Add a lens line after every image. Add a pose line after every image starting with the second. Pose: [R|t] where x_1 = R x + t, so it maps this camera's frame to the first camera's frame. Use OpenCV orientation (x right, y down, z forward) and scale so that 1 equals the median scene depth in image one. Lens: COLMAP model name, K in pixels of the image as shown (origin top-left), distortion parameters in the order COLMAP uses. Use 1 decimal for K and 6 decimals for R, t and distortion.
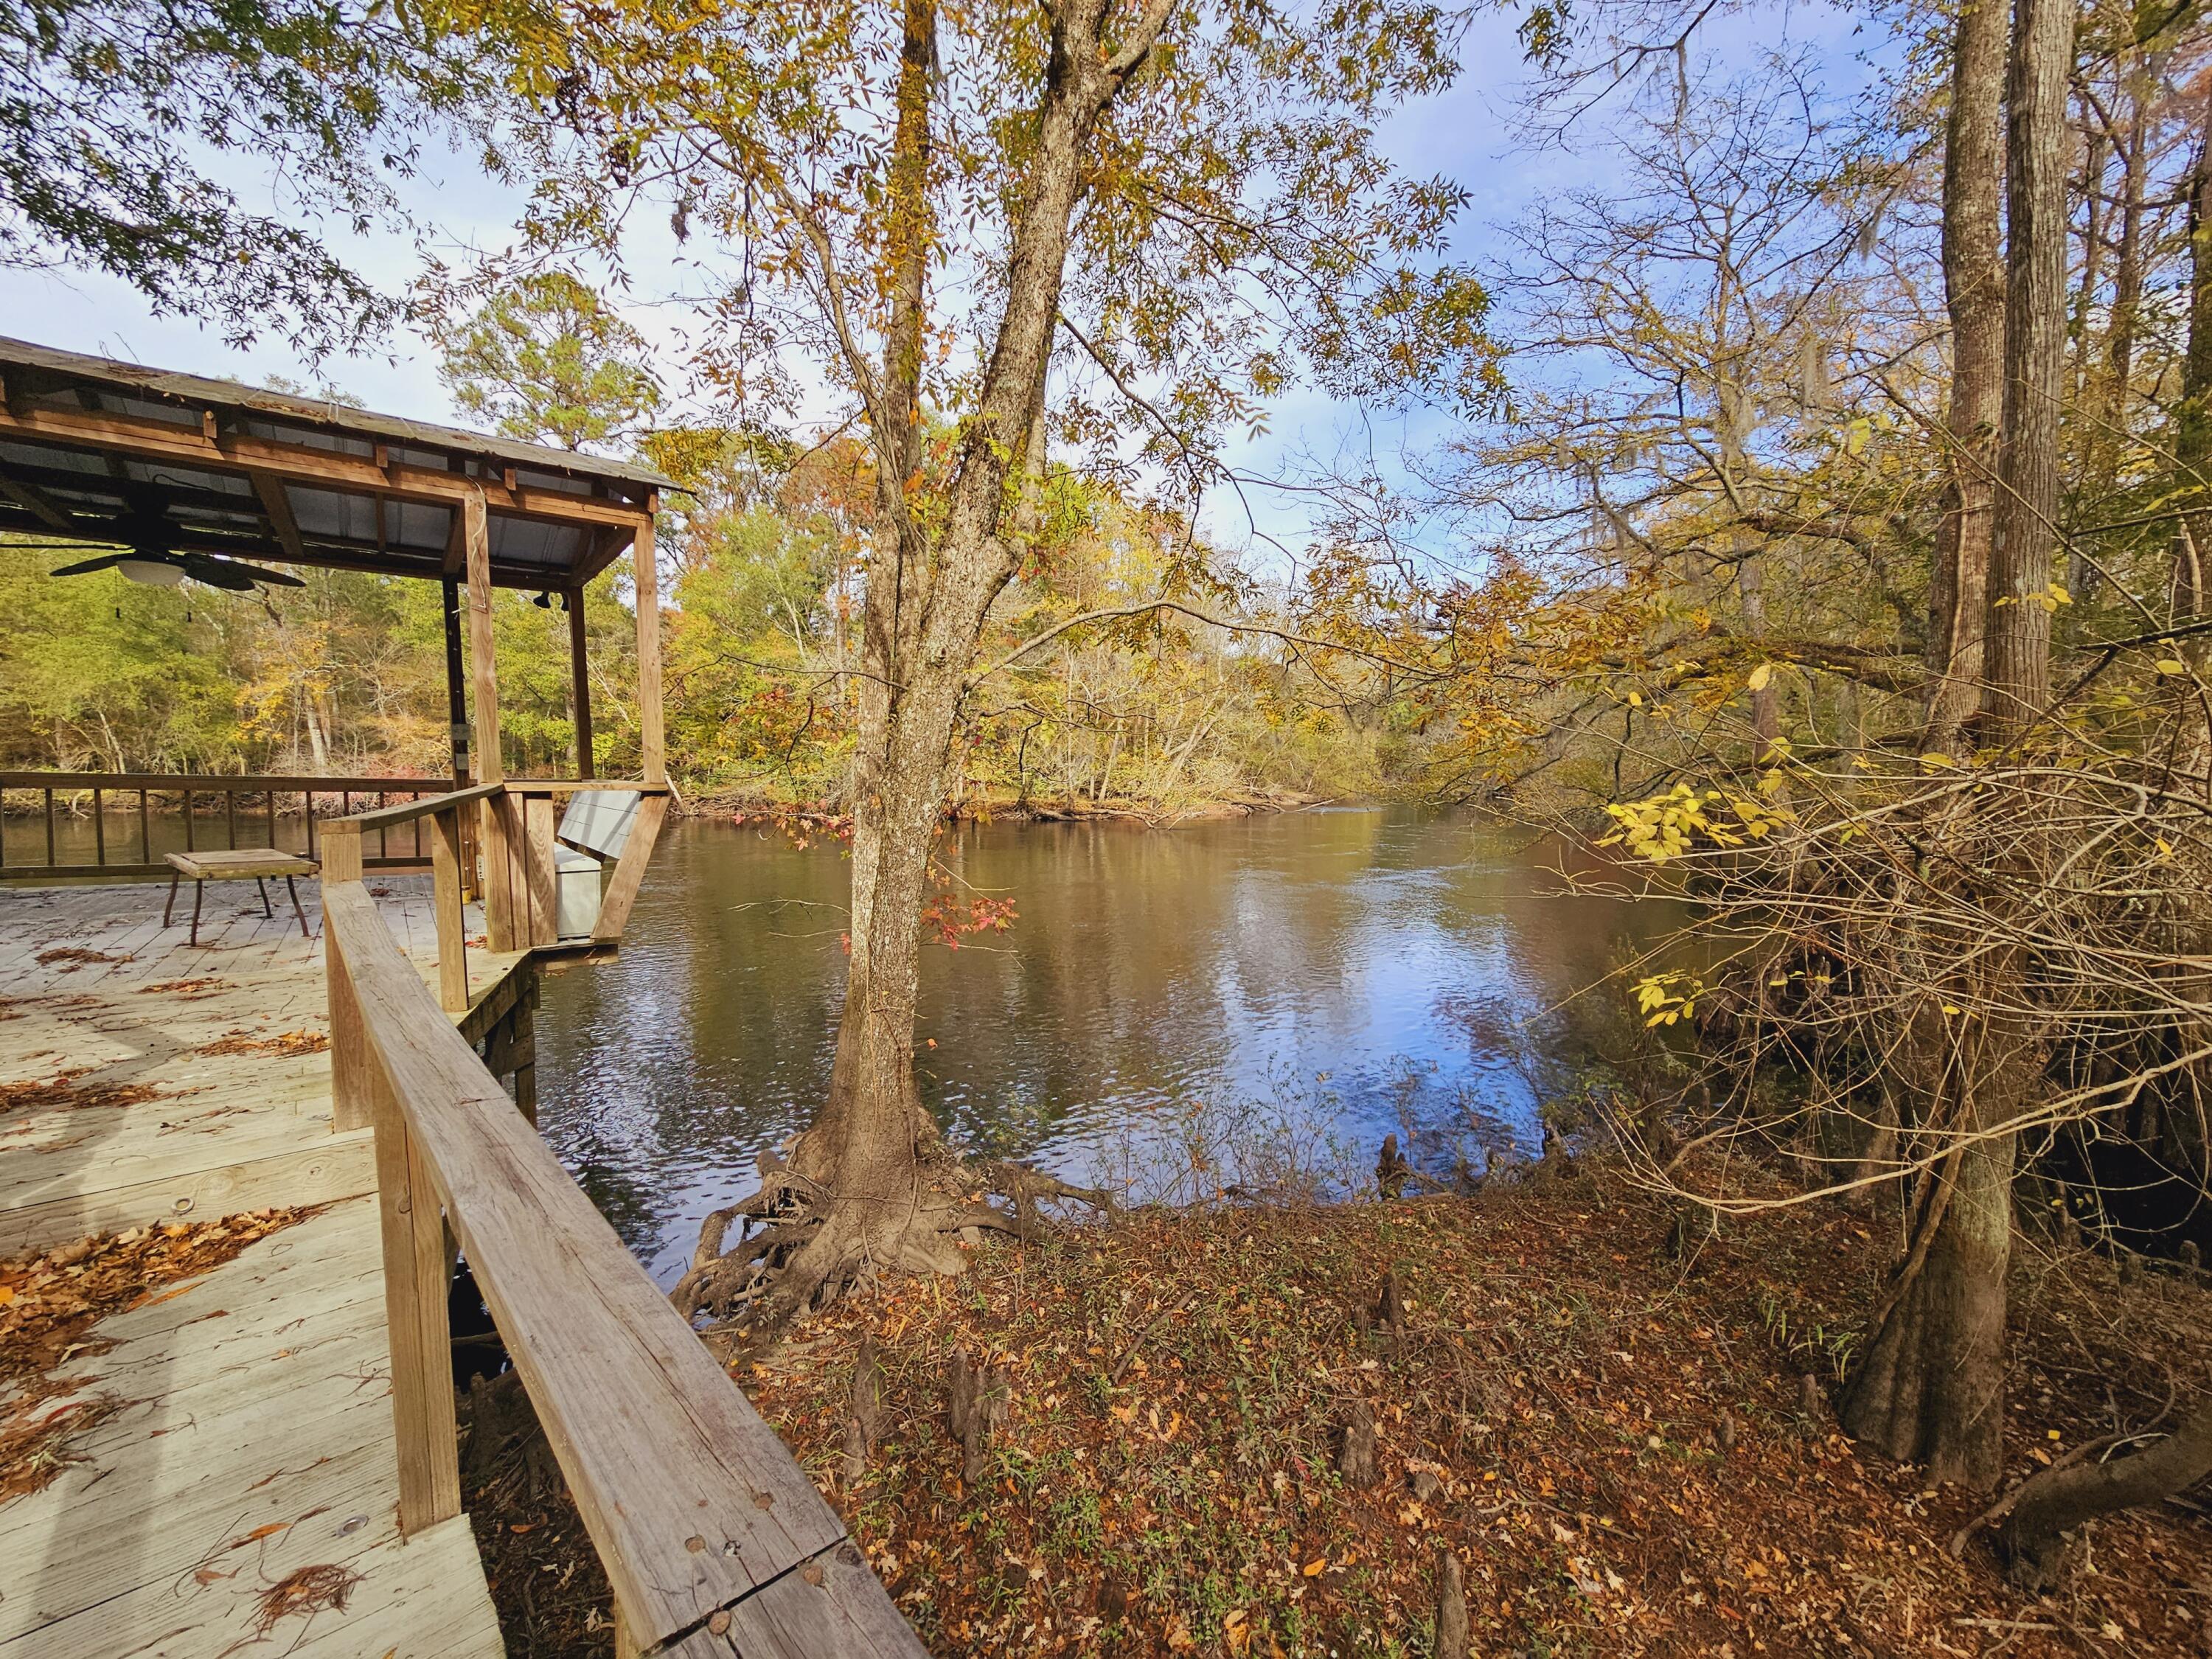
lens RADIAL K [[888.6, 0, 1104.8], [0, 888.6, 826.0], [0, 0, 1]] dist [-0.001289, 0.000015]
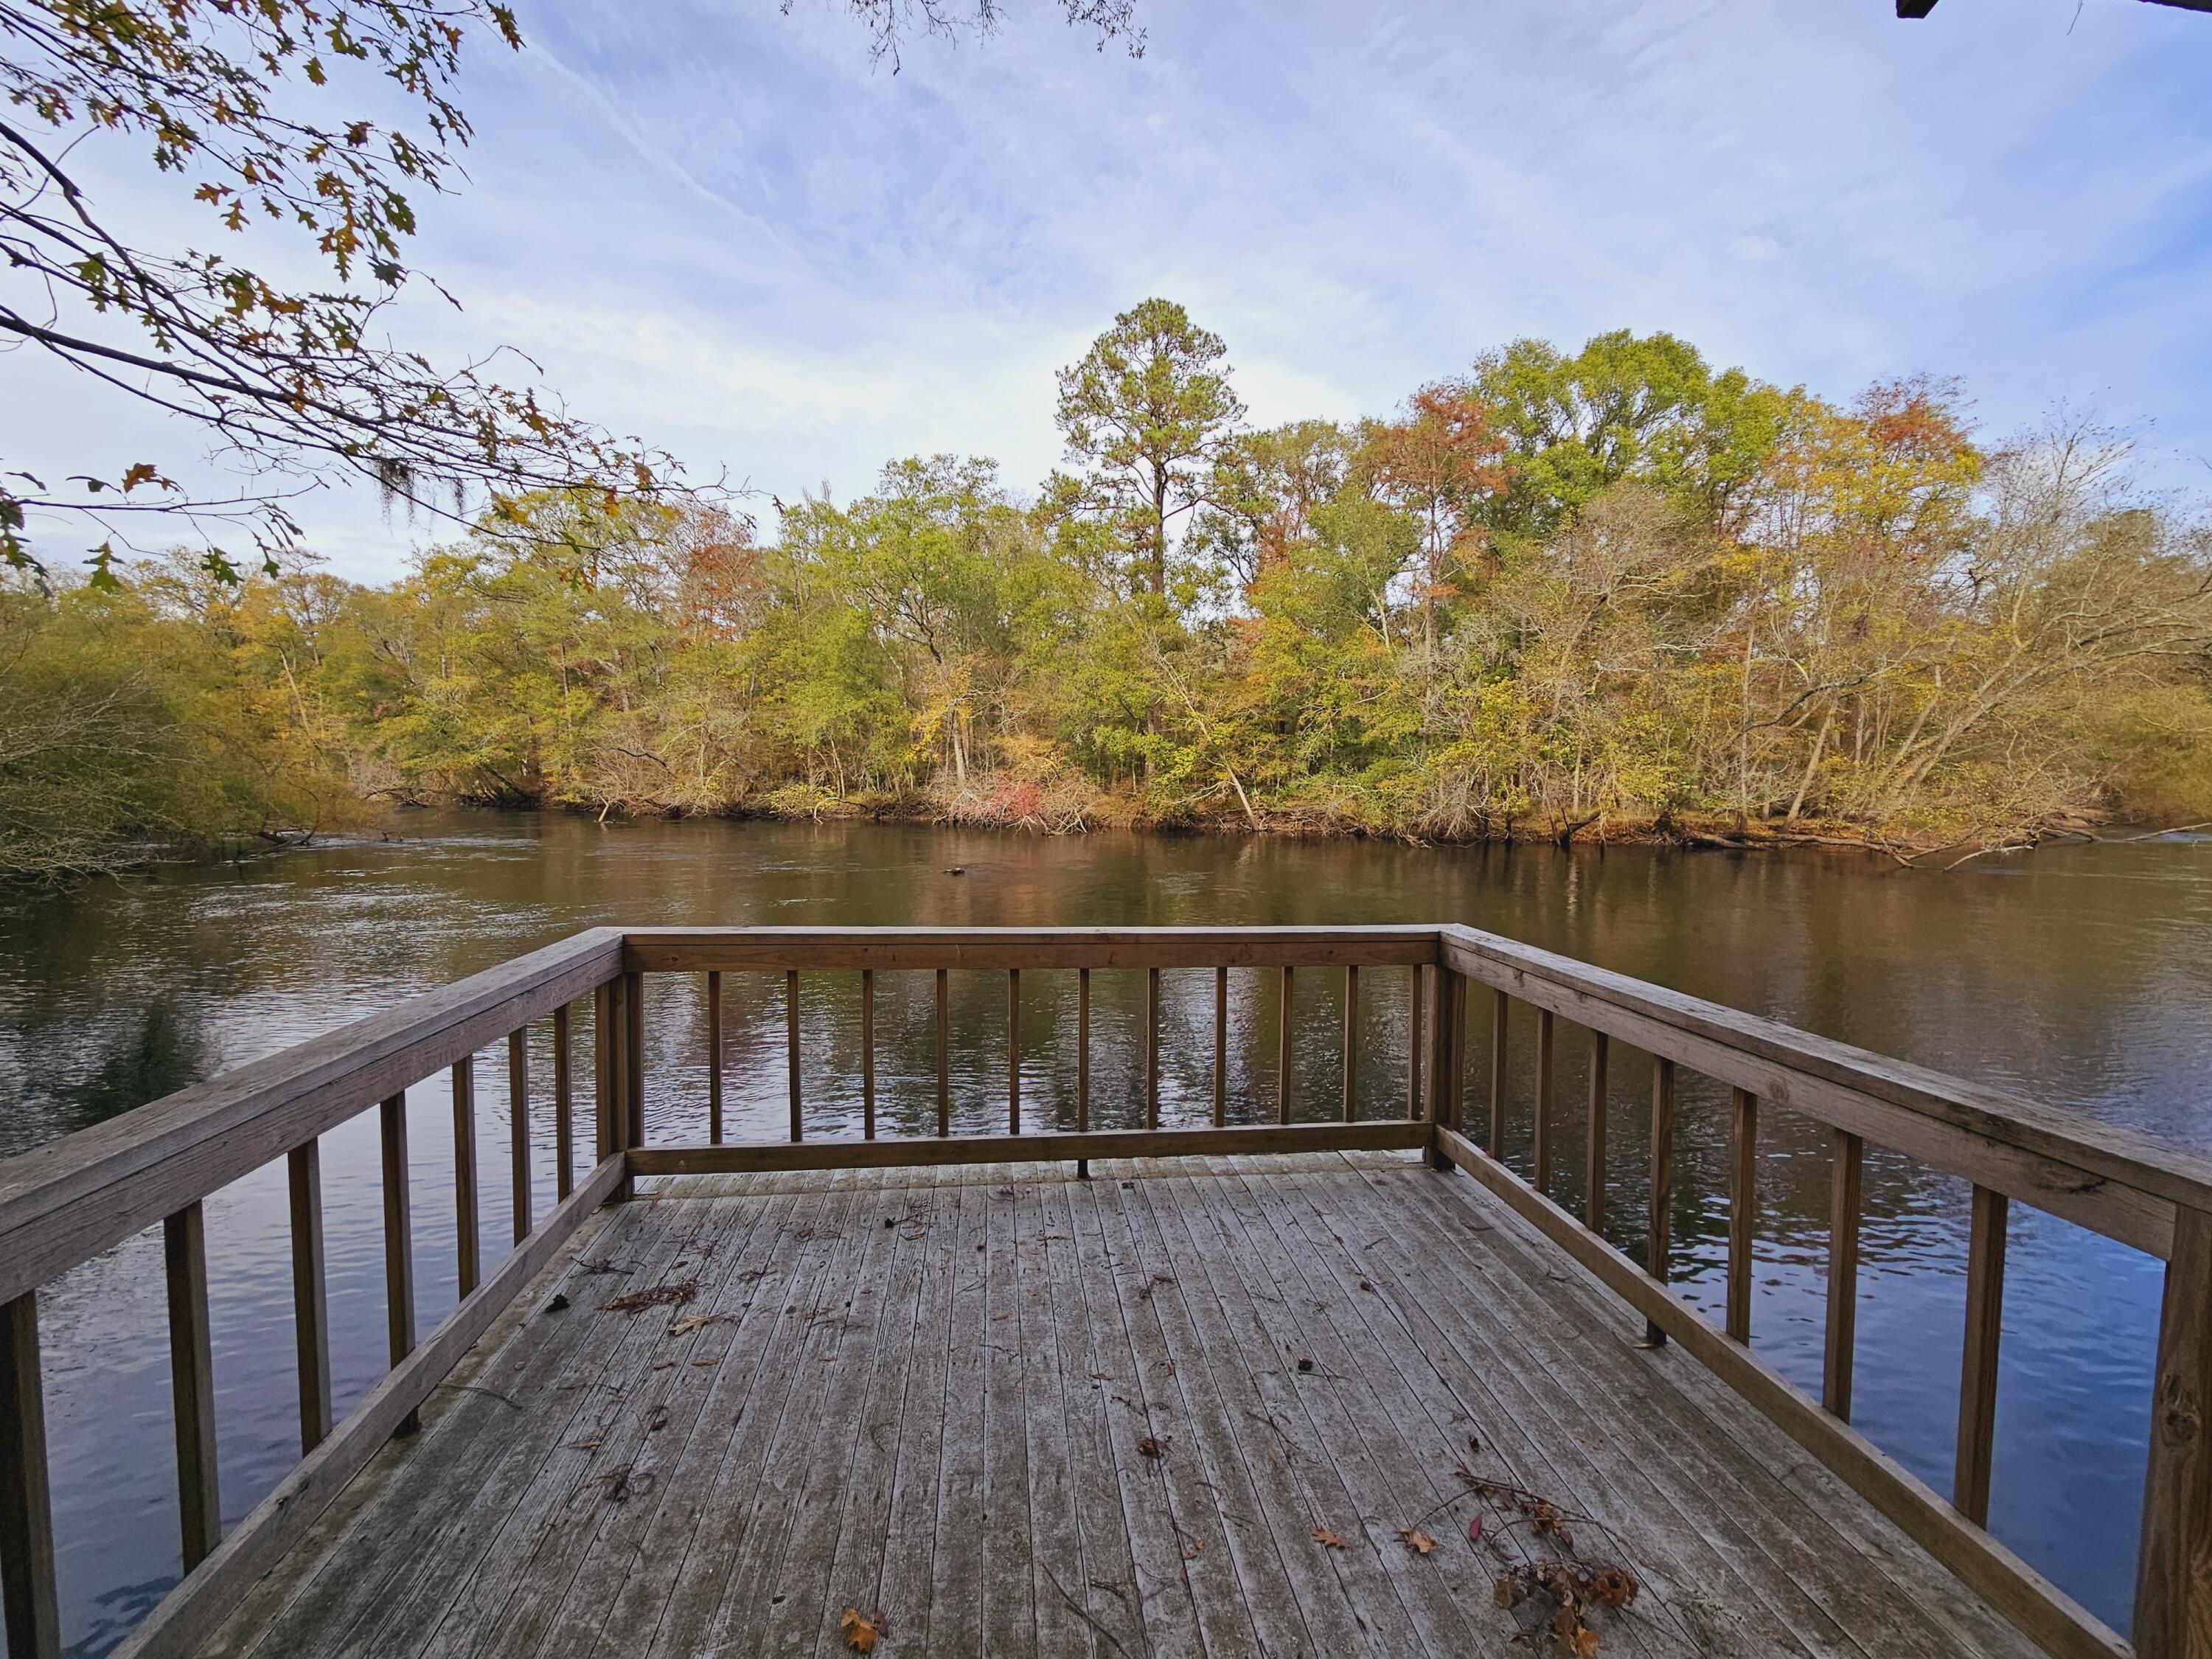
lens RADIAL K [[888.6, 0, 1106.0], [0, 888.6, 829.2], [0, 0, 1]] dist [-0.001289, 0.000015]
pose [[0.858019, 0.022849, -0.513109, -0.121541], [-0.025807, 0.999666, 0.001361, -0.010393], [0.512969, 0.012074, 0.858322, 0.096902]]
